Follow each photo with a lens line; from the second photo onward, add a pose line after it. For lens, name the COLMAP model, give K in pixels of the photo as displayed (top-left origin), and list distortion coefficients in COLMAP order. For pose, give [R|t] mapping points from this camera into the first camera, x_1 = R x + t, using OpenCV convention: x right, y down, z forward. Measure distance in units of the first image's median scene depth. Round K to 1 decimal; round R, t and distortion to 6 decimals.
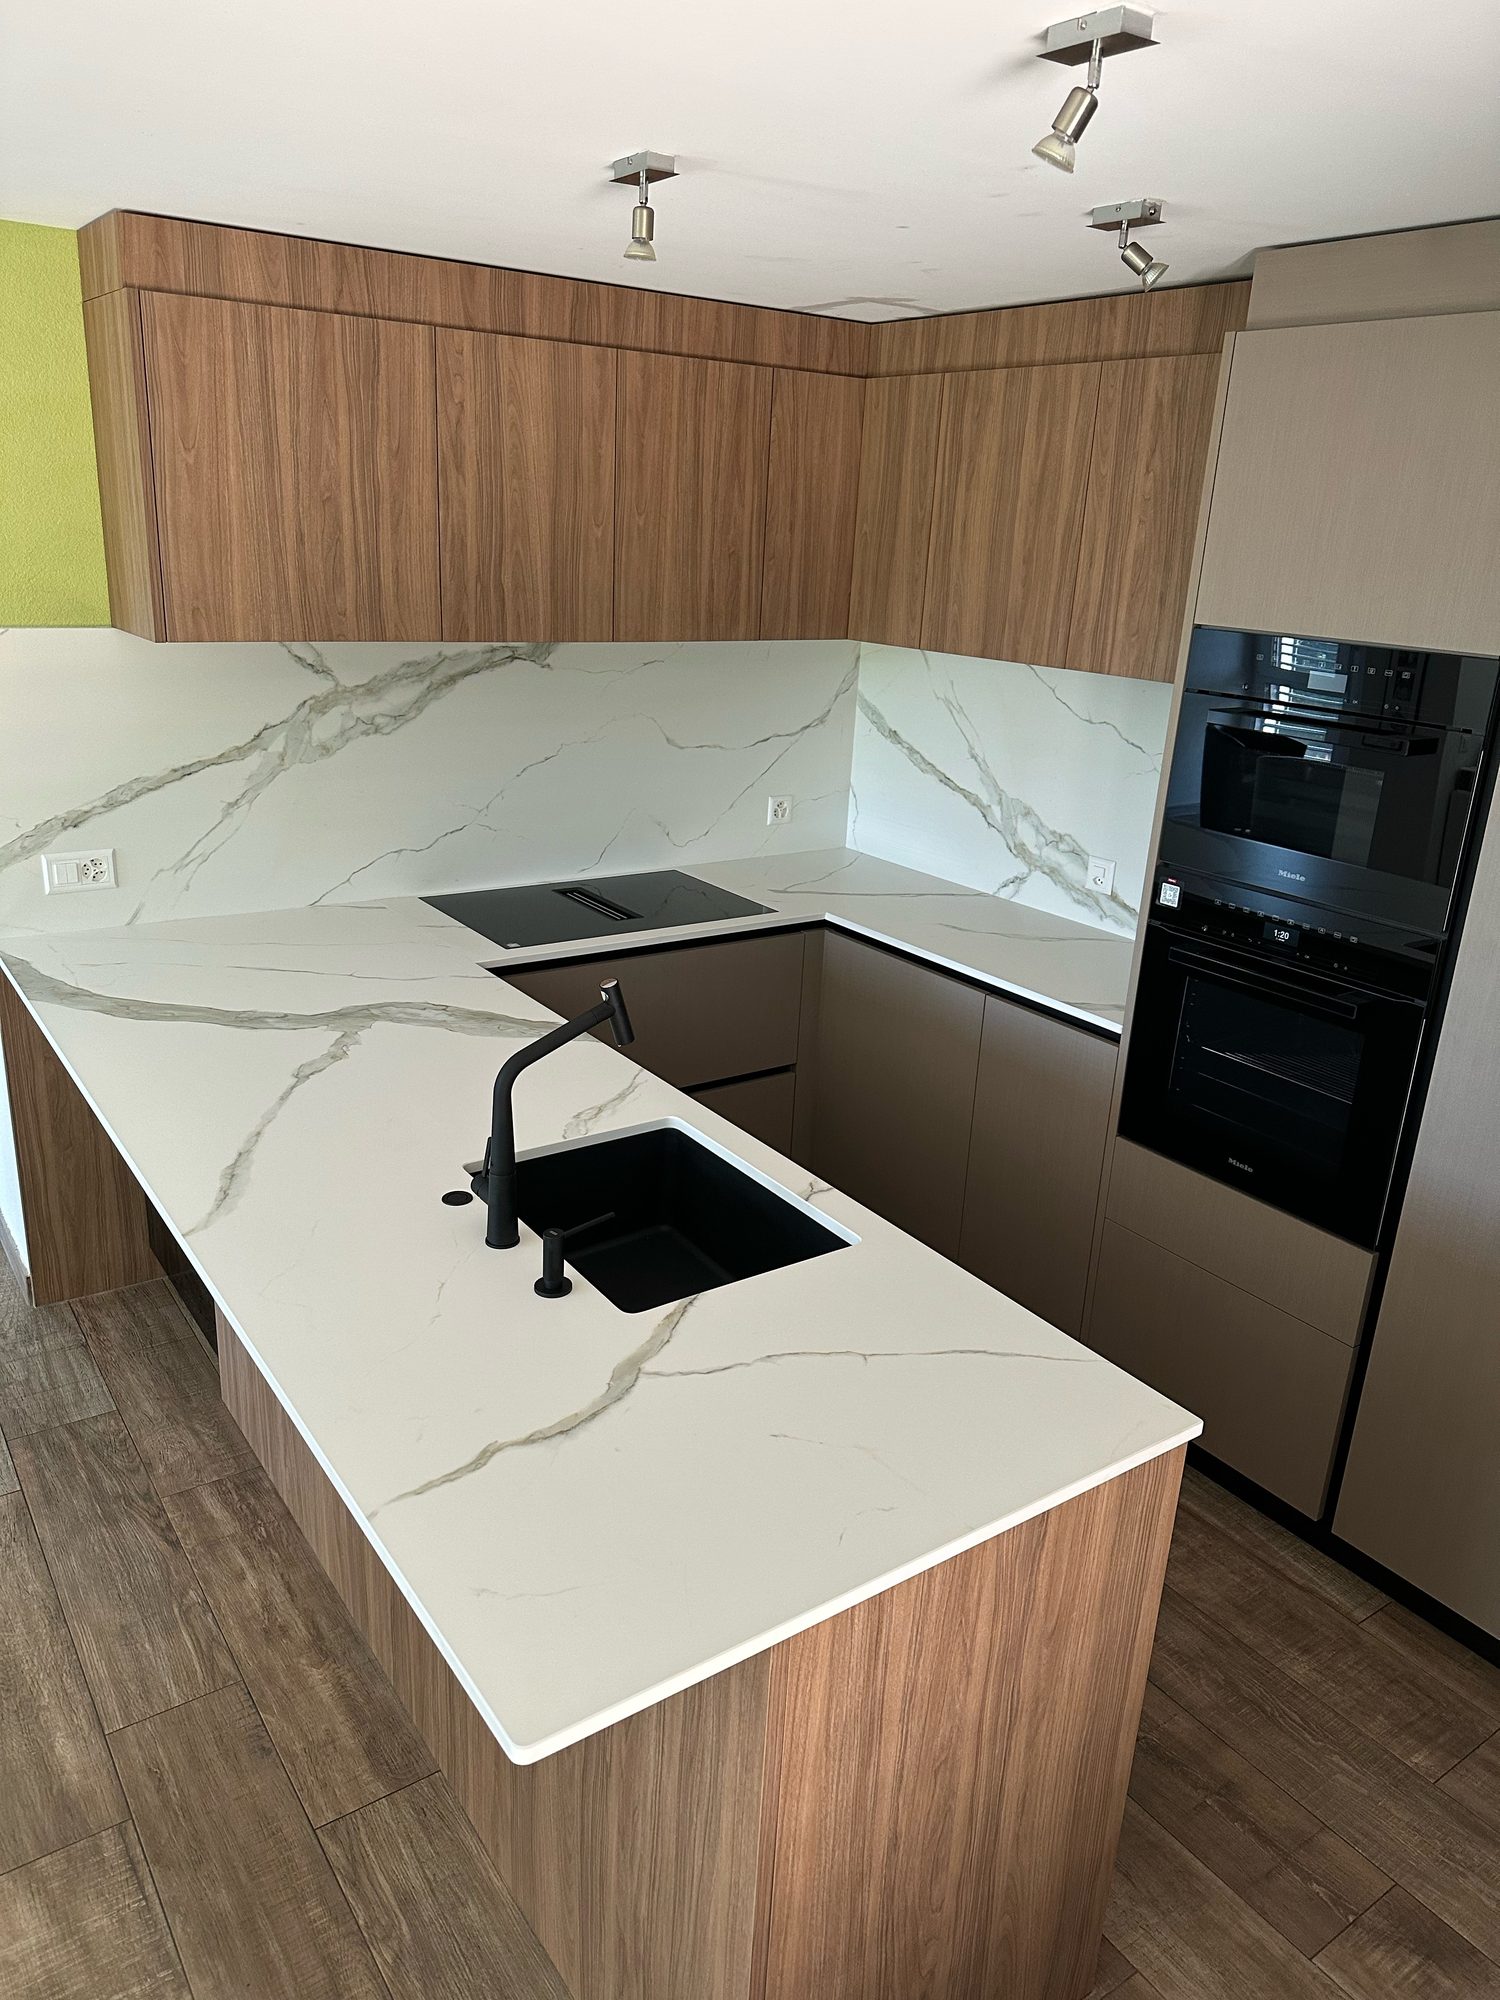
lens RADIAL K [[1458.3, 0, 750.0], [0, 1458.3, 1000.0], [0, 0, 1]] dist [0.006226, -0.002457]
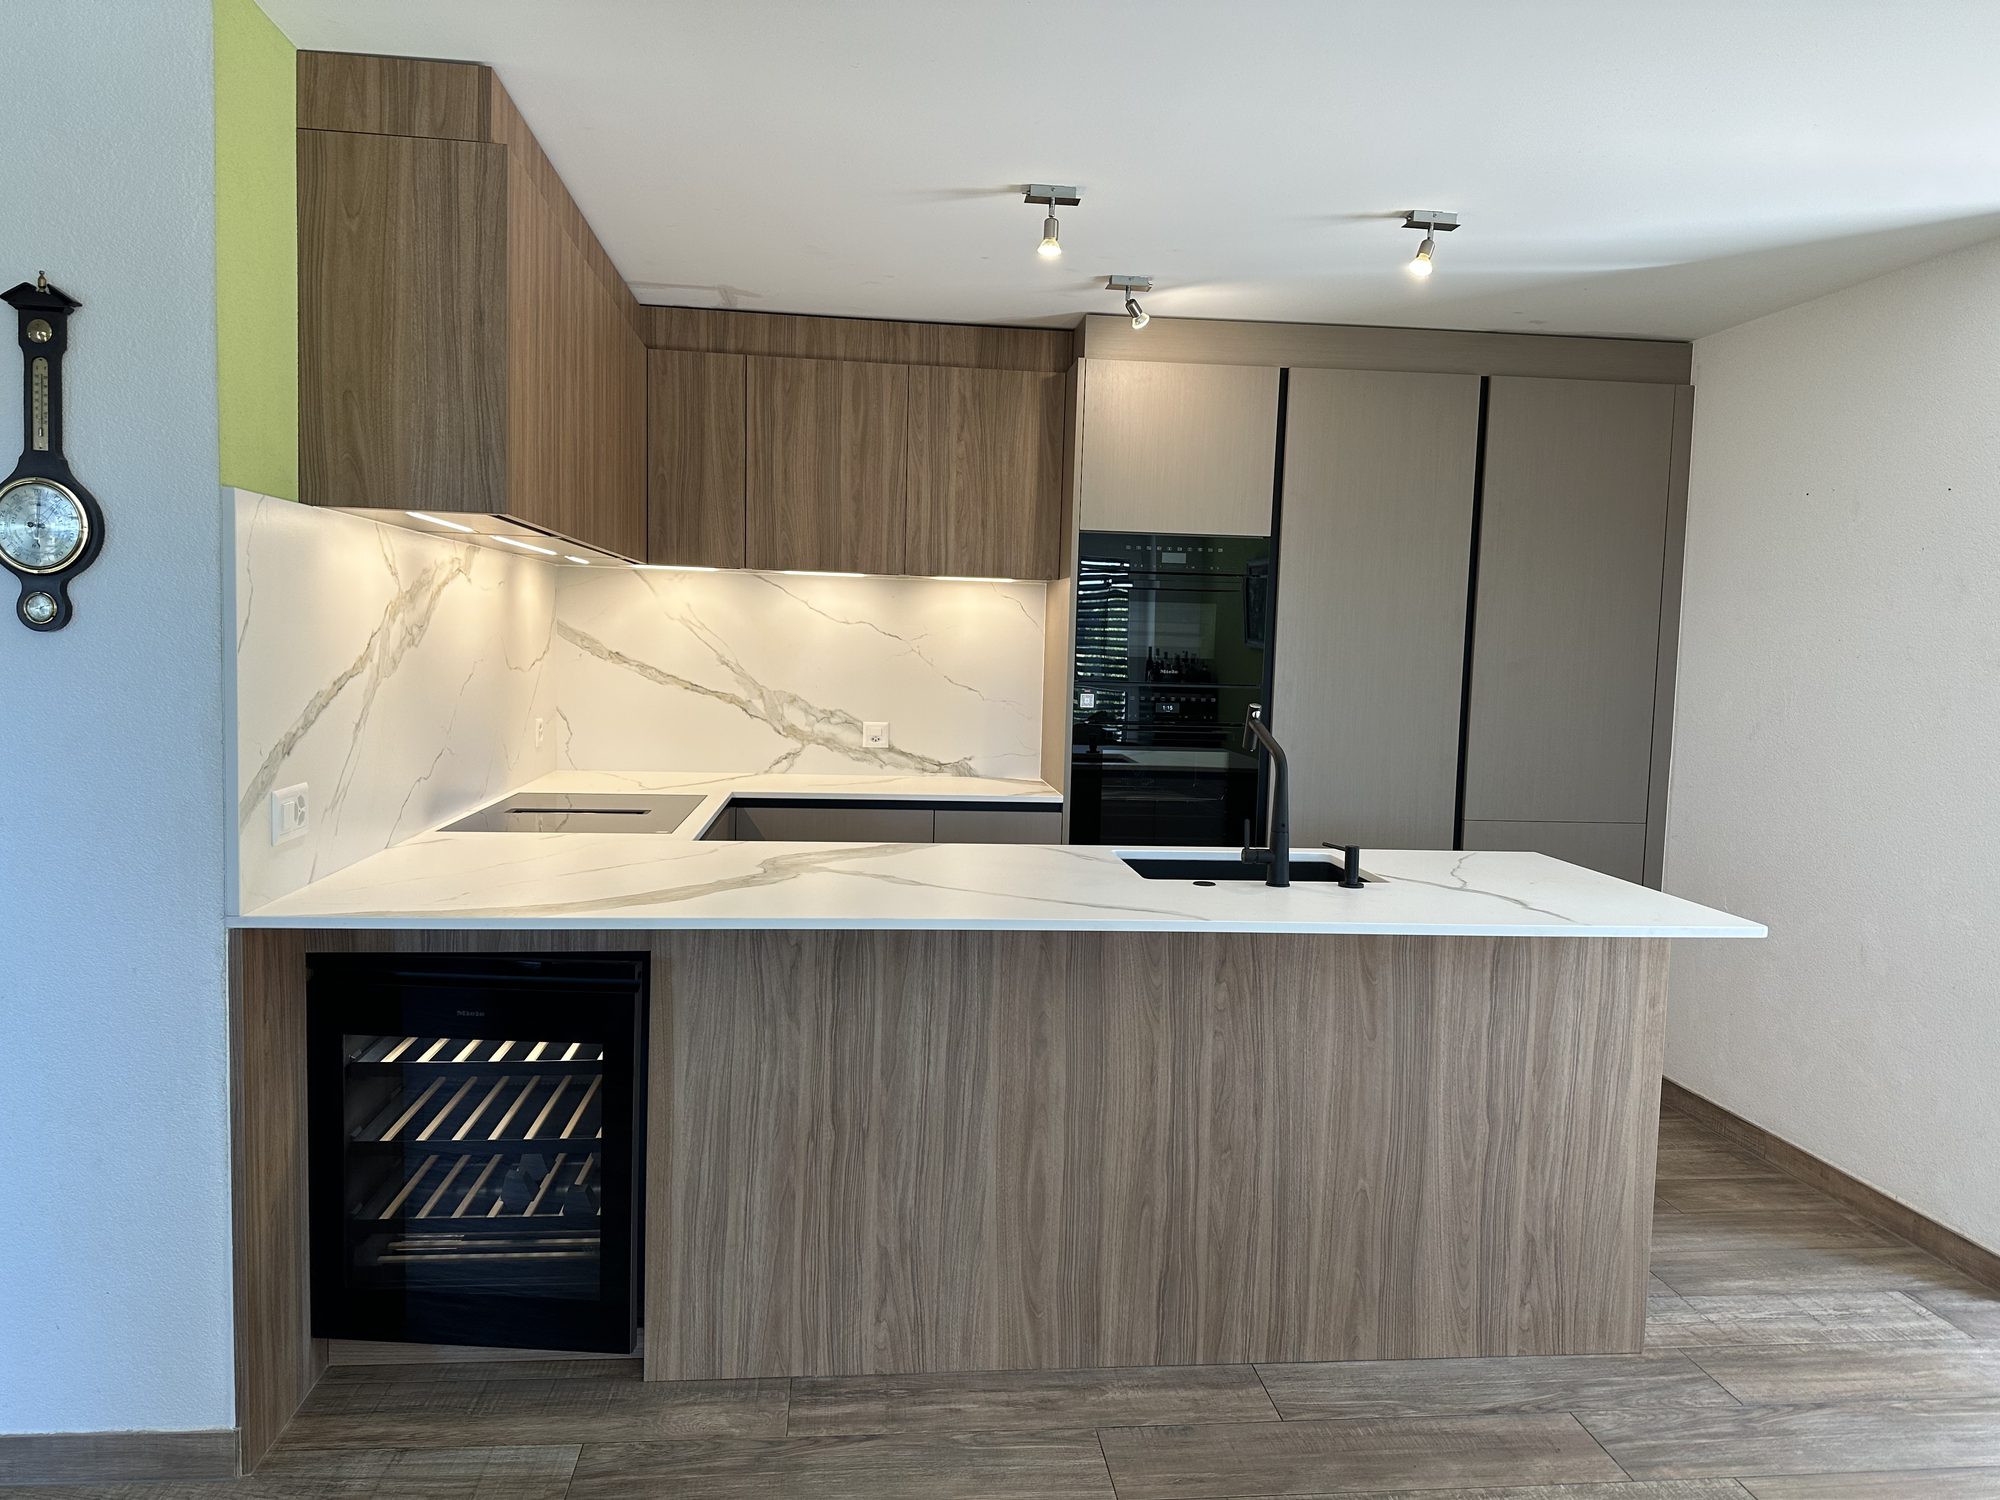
lens RADIAL K [[1378.2, 0, 1031.6], [0, 1378.2, 759.3], [0, 0, 1]] dist [0.003192, -0.002684]
pose [[0.463689, -0.105623, 0.879679, -0.865616], [0.263669, 0.964334, -0.023196, 0.002478], [-0.845855, 0.242700, 0.475001, 0.315883]]
